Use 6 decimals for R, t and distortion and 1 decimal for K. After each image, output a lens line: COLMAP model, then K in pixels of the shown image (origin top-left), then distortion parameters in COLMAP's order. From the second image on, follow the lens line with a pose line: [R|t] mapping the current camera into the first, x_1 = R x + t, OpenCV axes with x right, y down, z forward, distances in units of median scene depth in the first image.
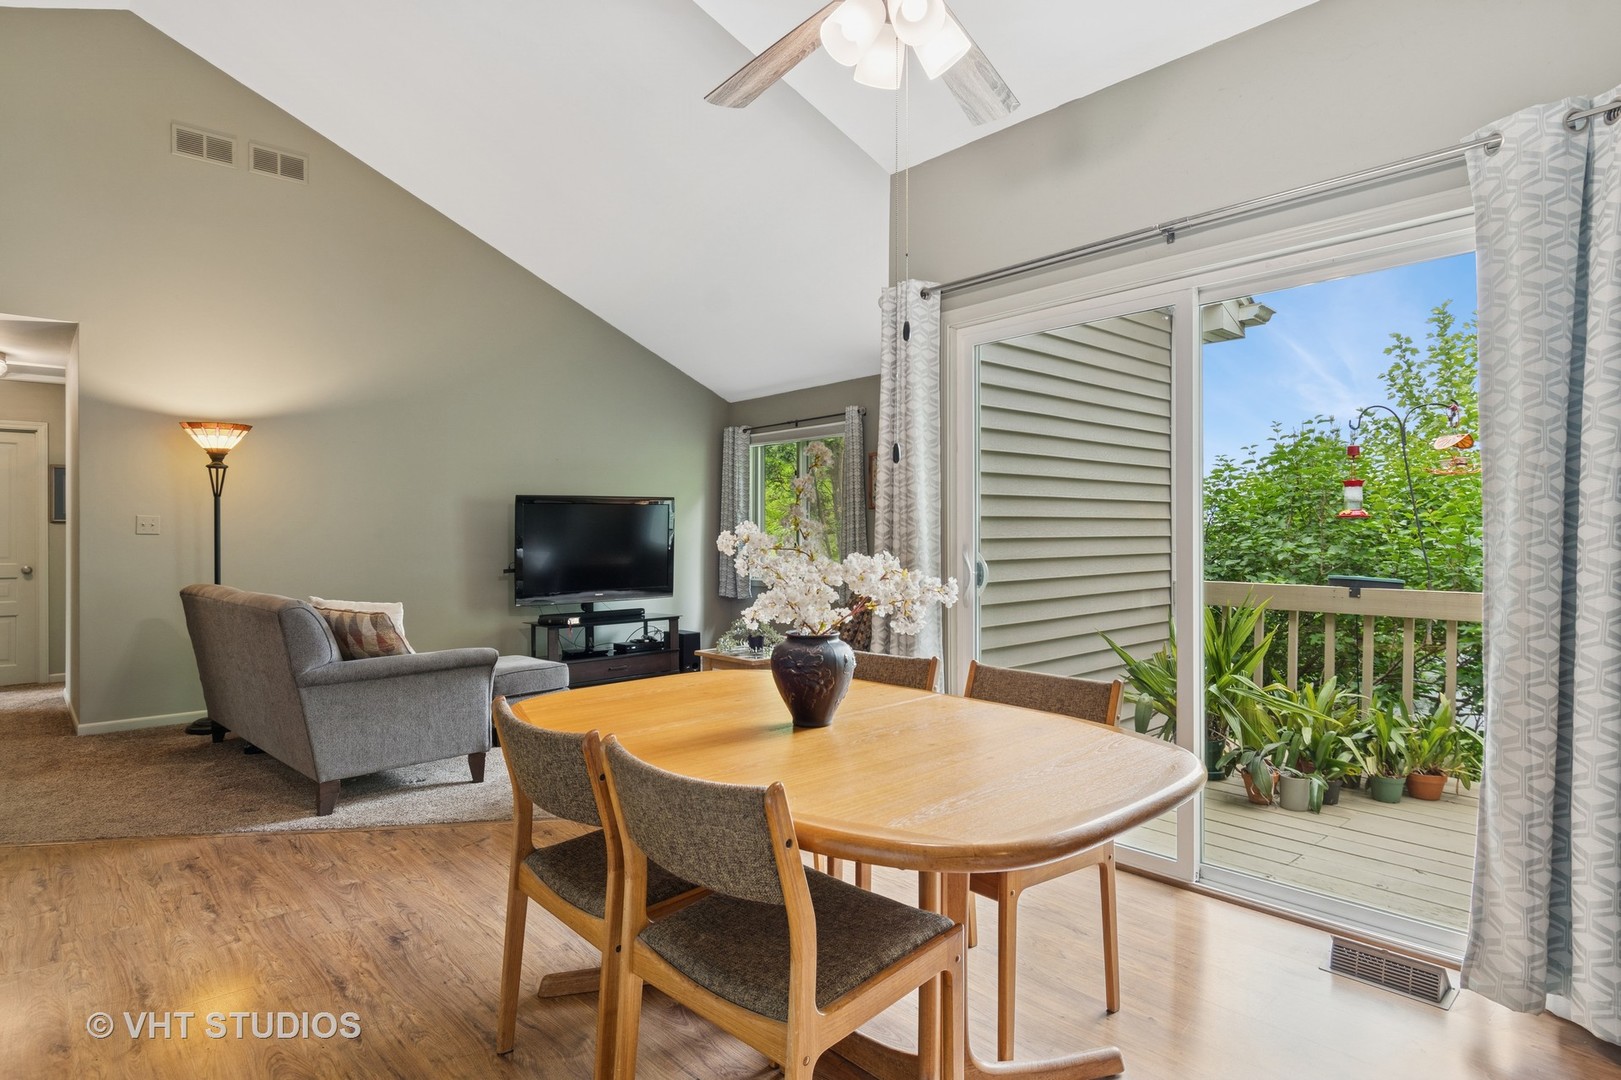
lens RADIAL K [[865.1, 0, 810.9], [0, 865.1, 528.8], [0, 0, 1]] dist [0.003303, -0.000069]
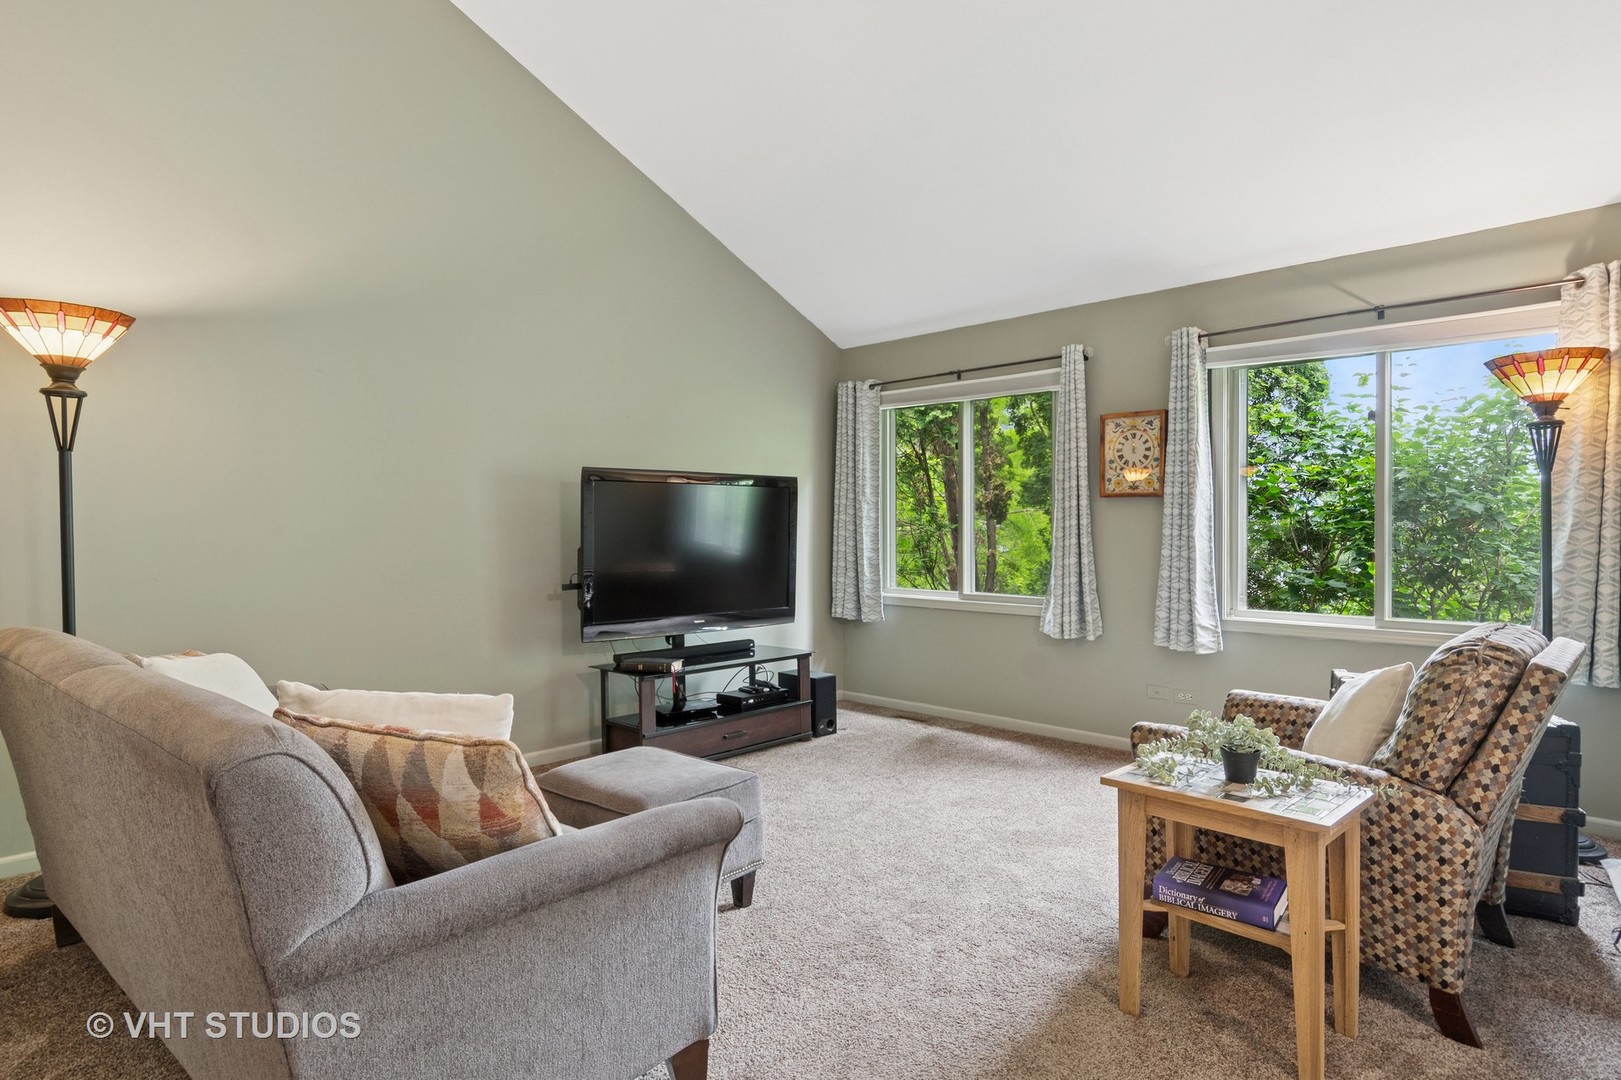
lens RADIAL K [[865.1, 0, 810.4], [0, 865.1, 549.7], [0, 0, 1]] dist [0.003303, -0.000069]
pose [[0.996958, 0.007815, 0.077545, -0.221467], [-0.010039, 0.999548, 0.028338, 0.001639], [-0.077288, -0.029031, 0.996586, 0.352779]]
